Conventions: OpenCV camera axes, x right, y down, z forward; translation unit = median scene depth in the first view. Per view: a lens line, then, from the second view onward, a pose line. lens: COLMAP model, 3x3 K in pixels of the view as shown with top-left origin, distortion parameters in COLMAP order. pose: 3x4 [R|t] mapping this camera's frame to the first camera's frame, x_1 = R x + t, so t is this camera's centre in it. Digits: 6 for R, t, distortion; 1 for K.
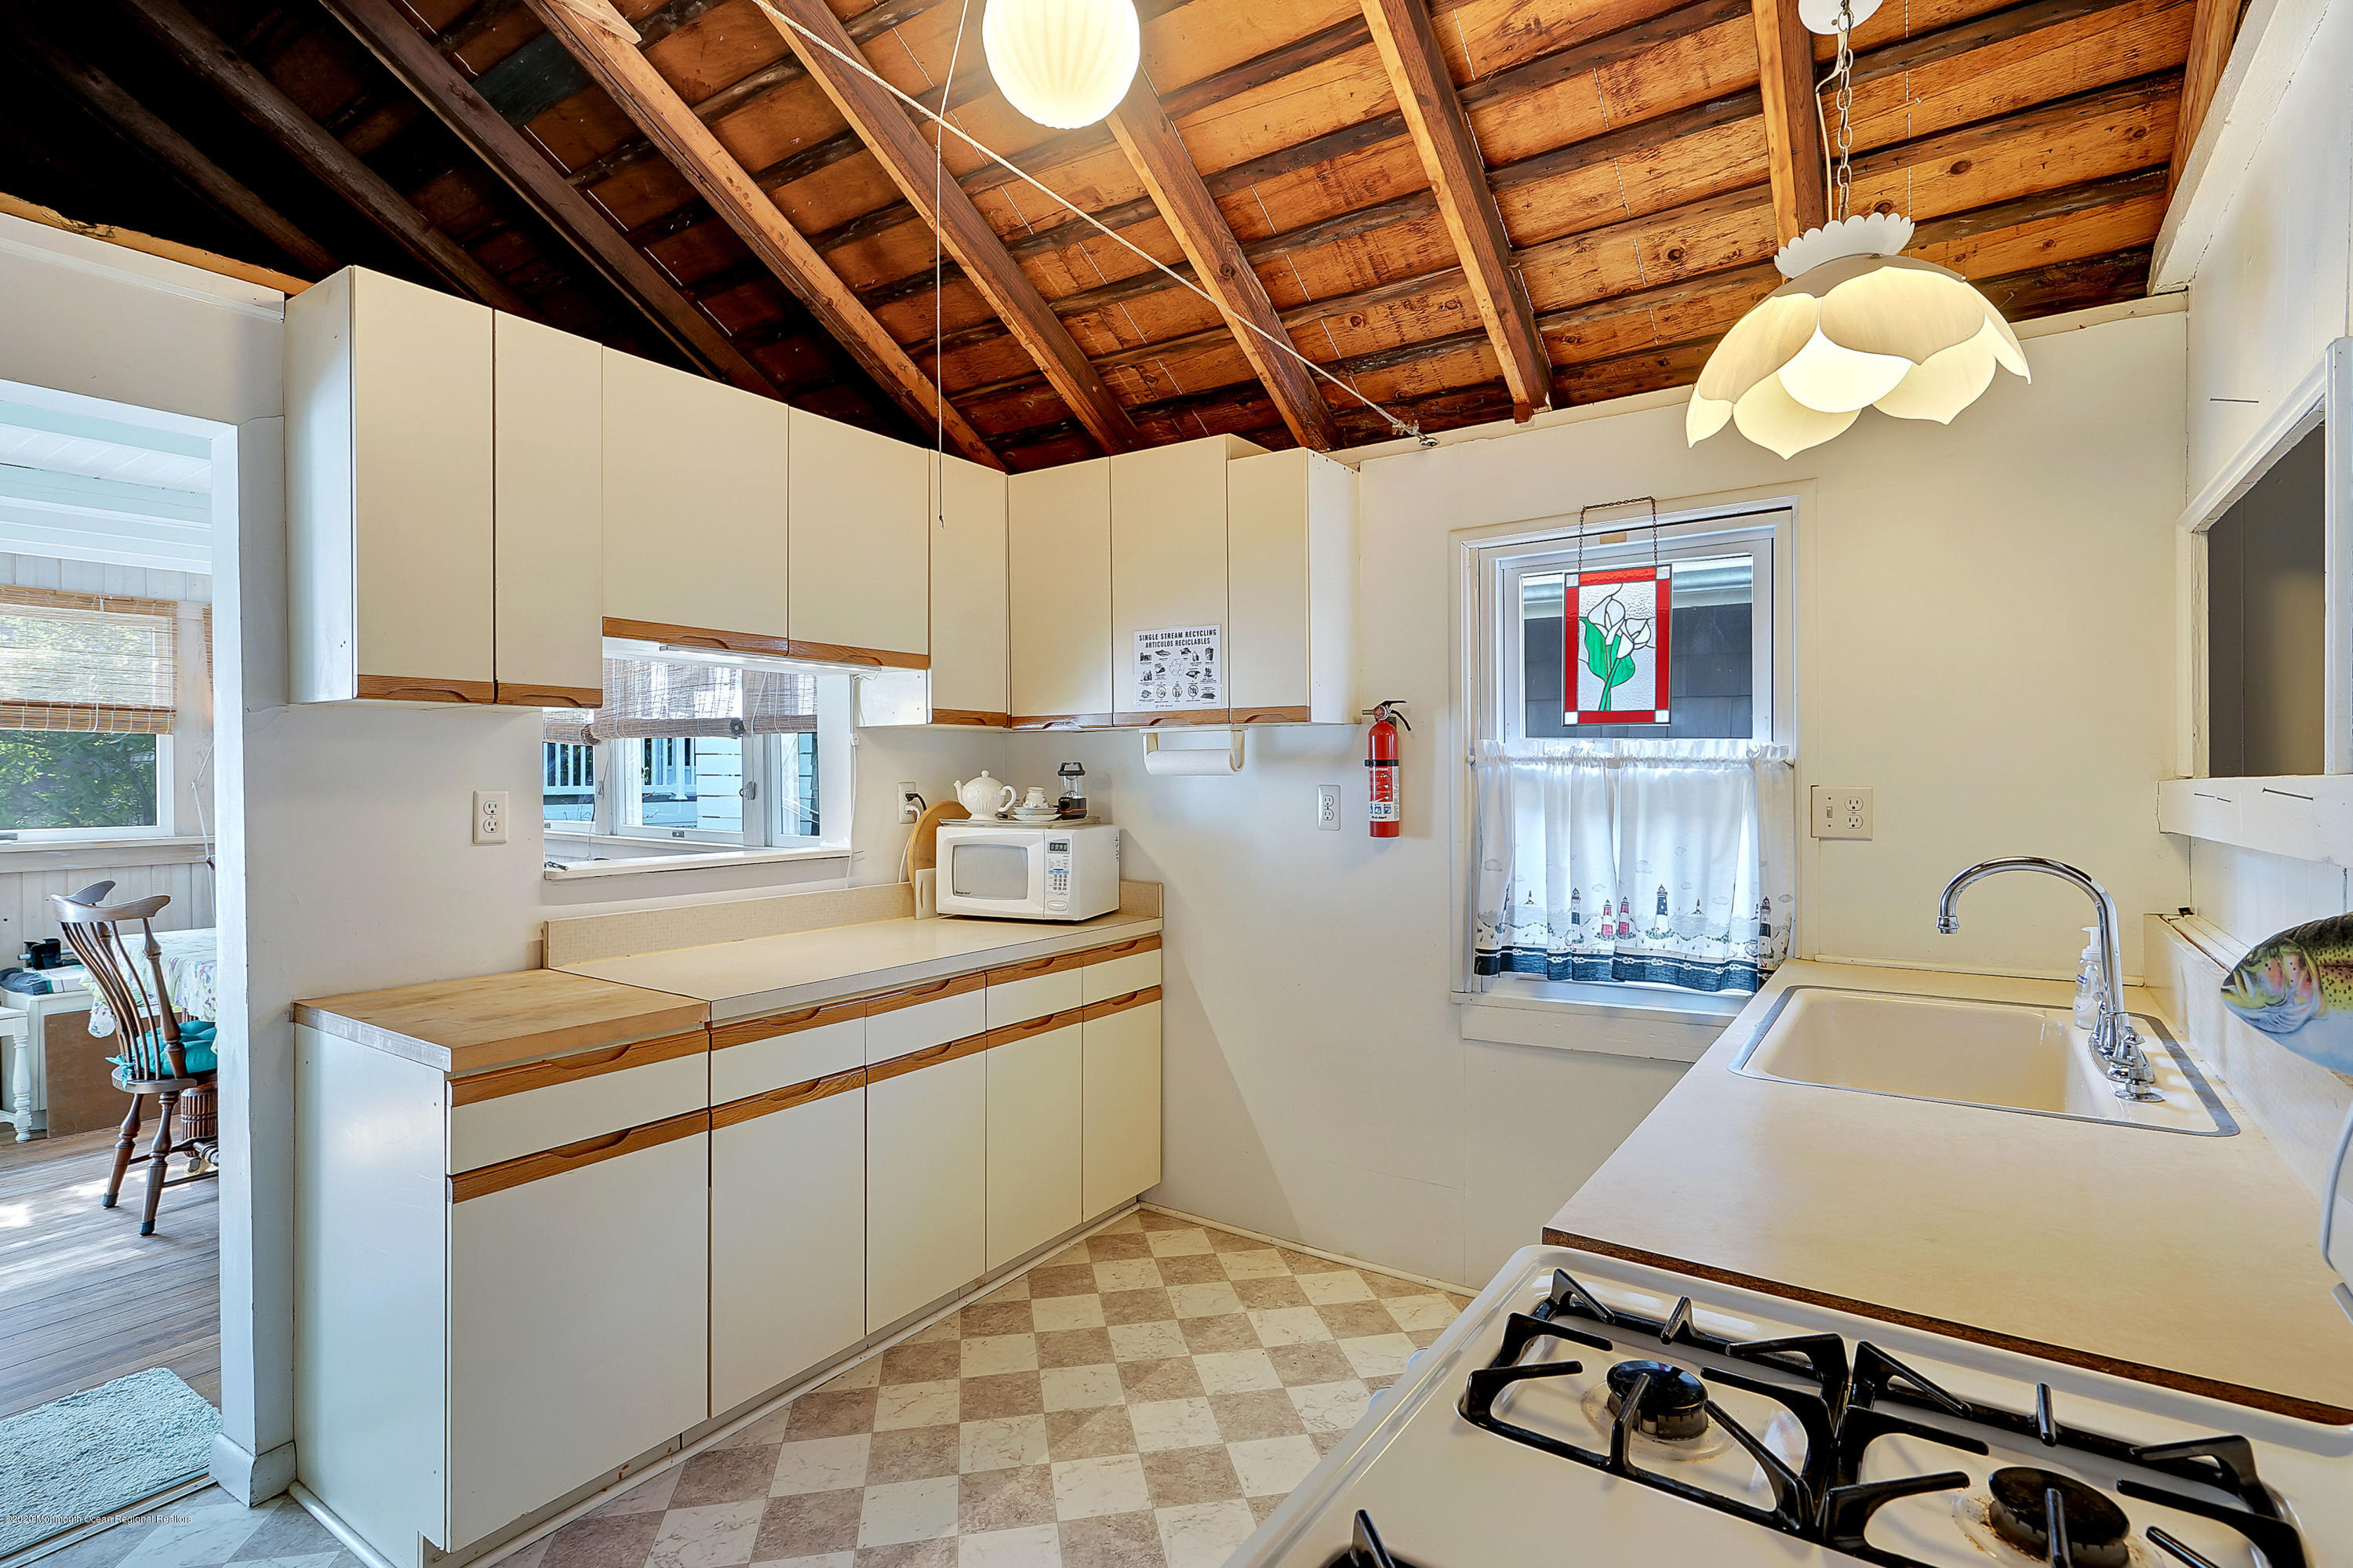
lens RADIAL K [[1096.6, 0, 1185.5], [0, 1096.6, 776.4], [0, 0, 1]] dist [0.001663, 0.000615]
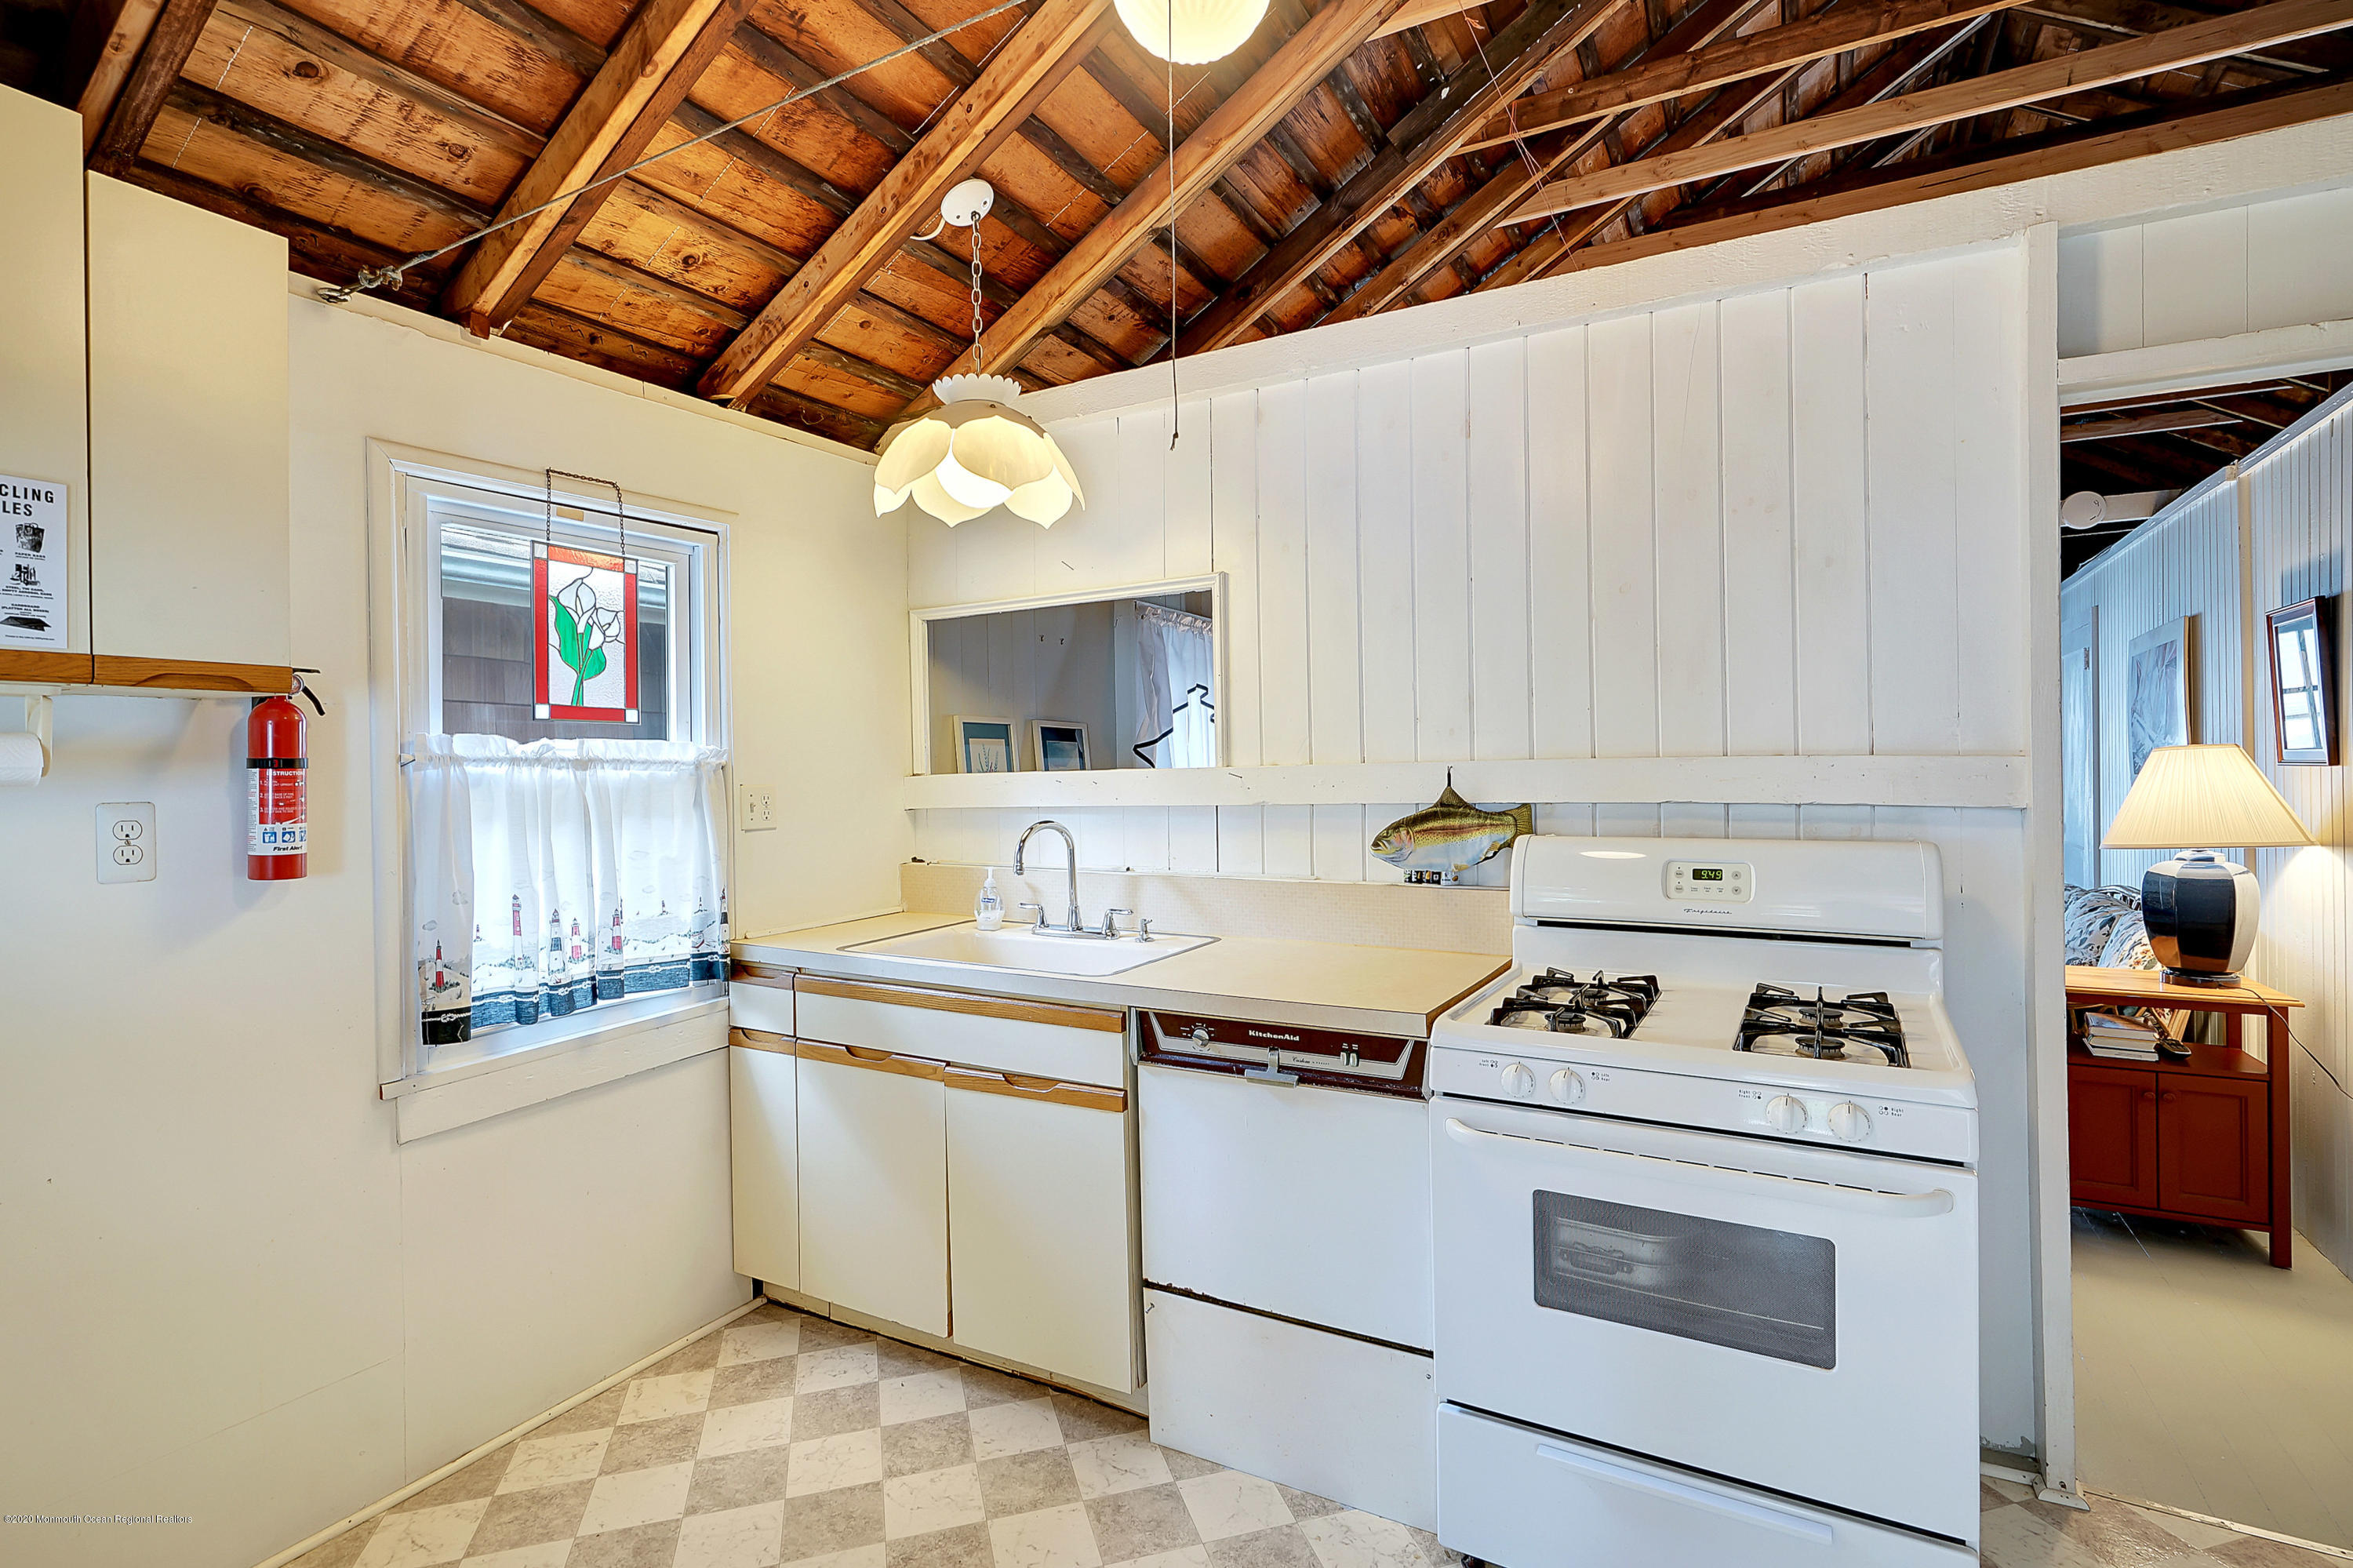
lens RADIAL K [[1096.6, 0, 1185.5], [0, 1096.6, 776.4], [0, 0, 1]] dist [0.001663, 0.000615]
pose [[-0.062332, -0.004425, 0.998046, -0.539412], [0.019928, 0.999785, 0.005677, 0.002296], [-0.997856, 0.020243, -0.062231, 0.562010]]
